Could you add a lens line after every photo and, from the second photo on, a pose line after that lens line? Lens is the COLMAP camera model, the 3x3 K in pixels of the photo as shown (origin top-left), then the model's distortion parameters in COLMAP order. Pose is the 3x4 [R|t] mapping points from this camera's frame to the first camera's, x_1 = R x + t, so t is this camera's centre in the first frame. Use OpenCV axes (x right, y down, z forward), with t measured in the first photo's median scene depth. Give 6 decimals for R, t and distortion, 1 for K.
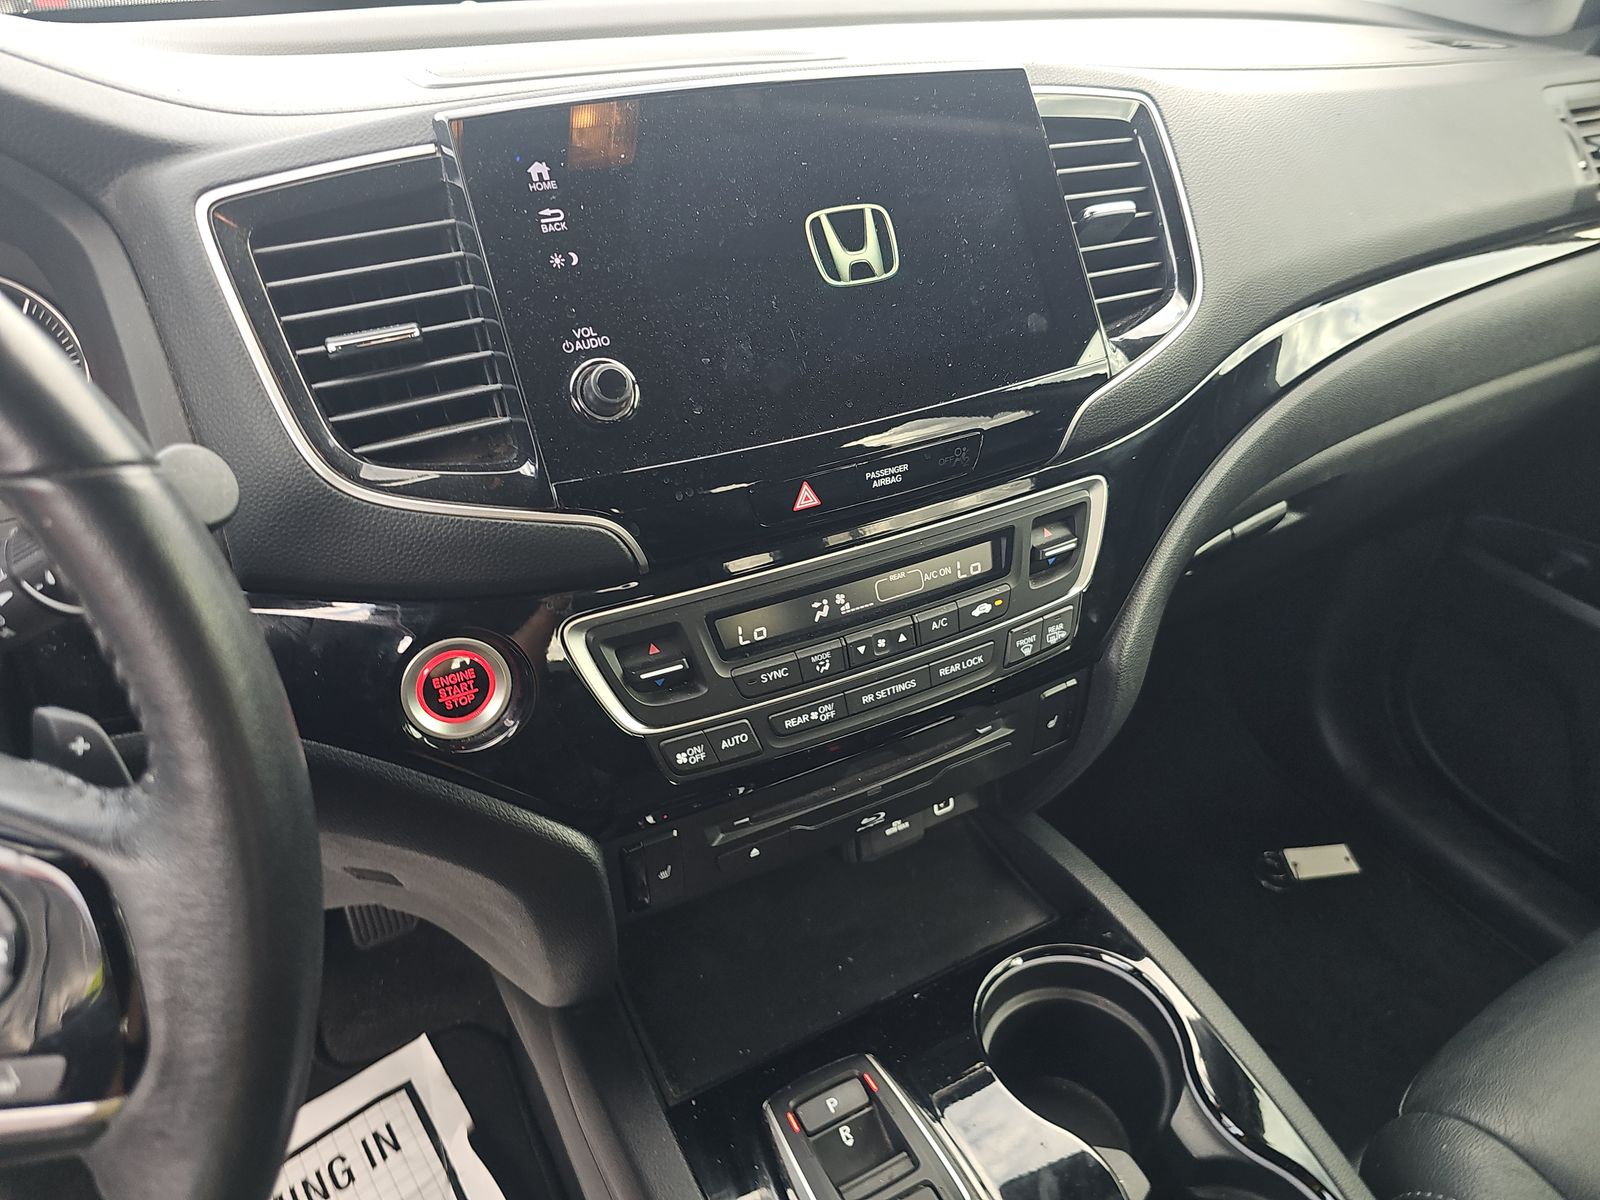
lens RADIAL K [[1143.8, 0, 800.0], [0, 1143.8, 600.0], [0, 0, 1]] dist [0.068030, -0.061050]
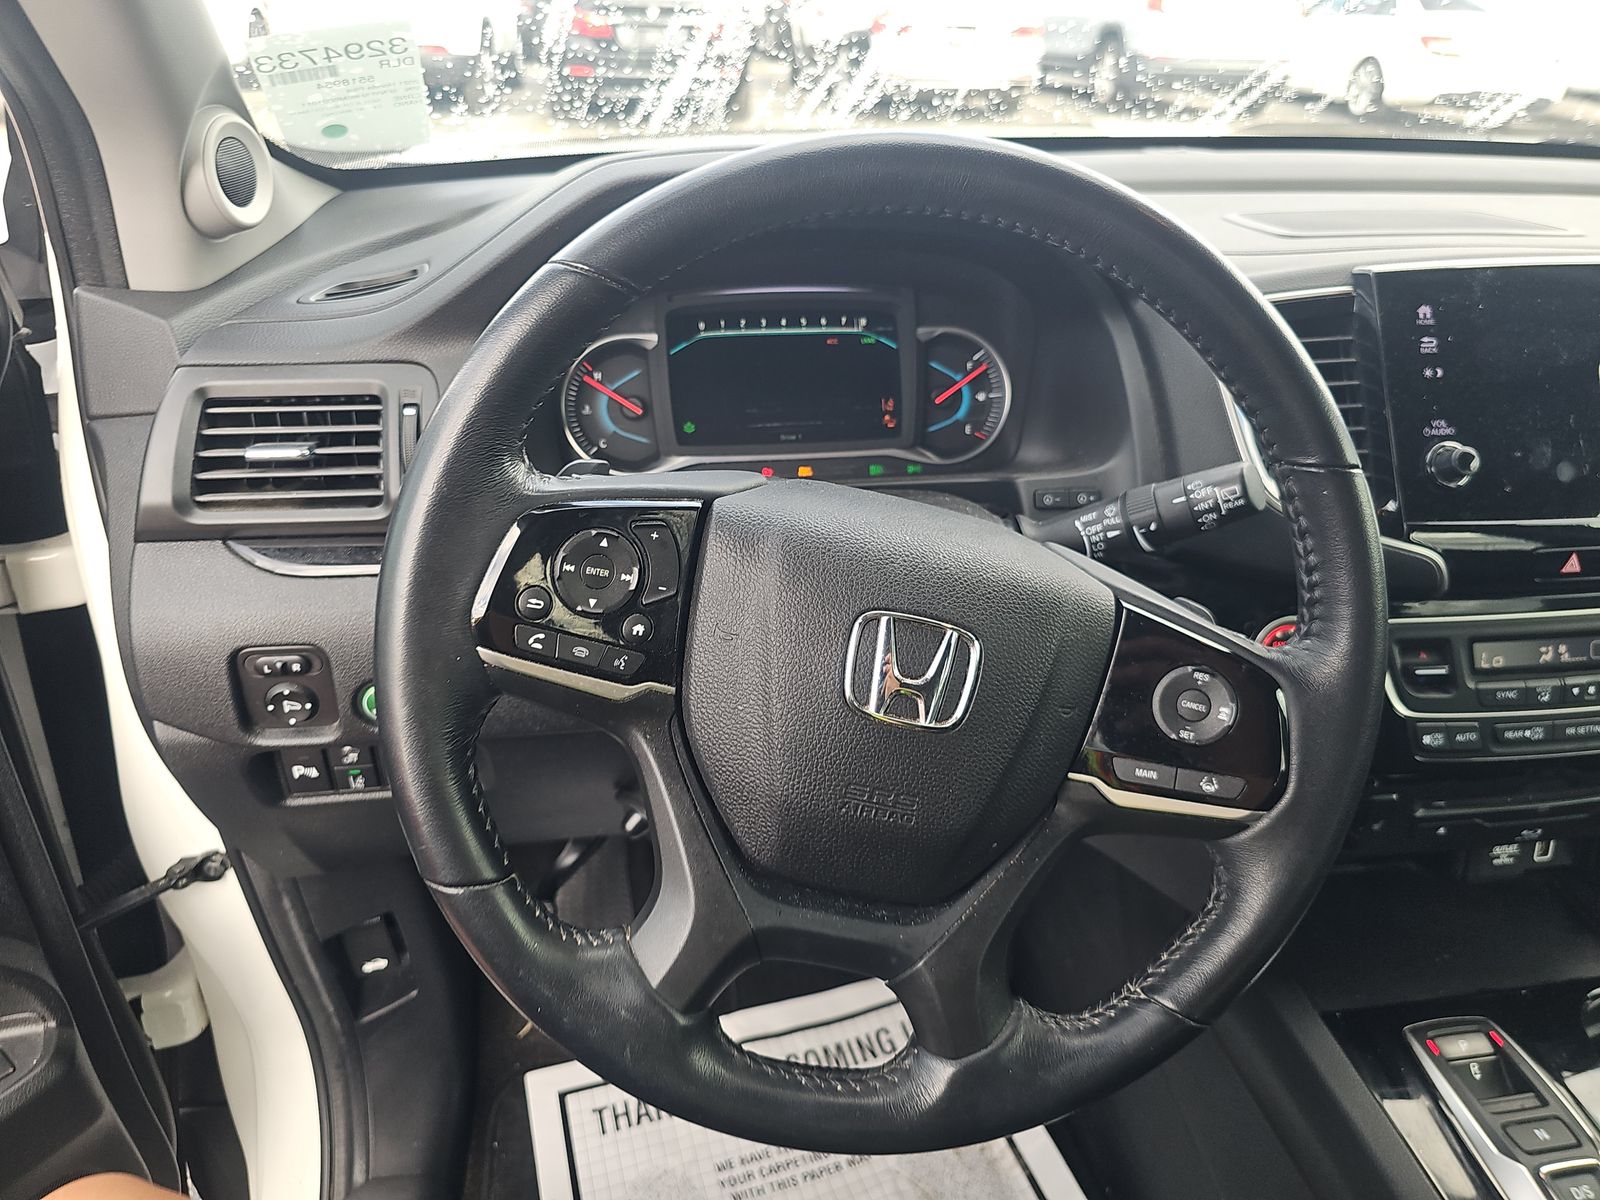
lens RADIAL K [[1104.6, 0, 778.1], [0, 1104.6, 607.7], [0, 0, 1]] dist [0.052058, -0.049156]
pose [[0.939968, 0.176501, -0.292074, -0.437465], [-0.194351, 0.980376, -0.033029, 0.167585], [0.280513, 0.087811, 0.955825, -0.456167]]
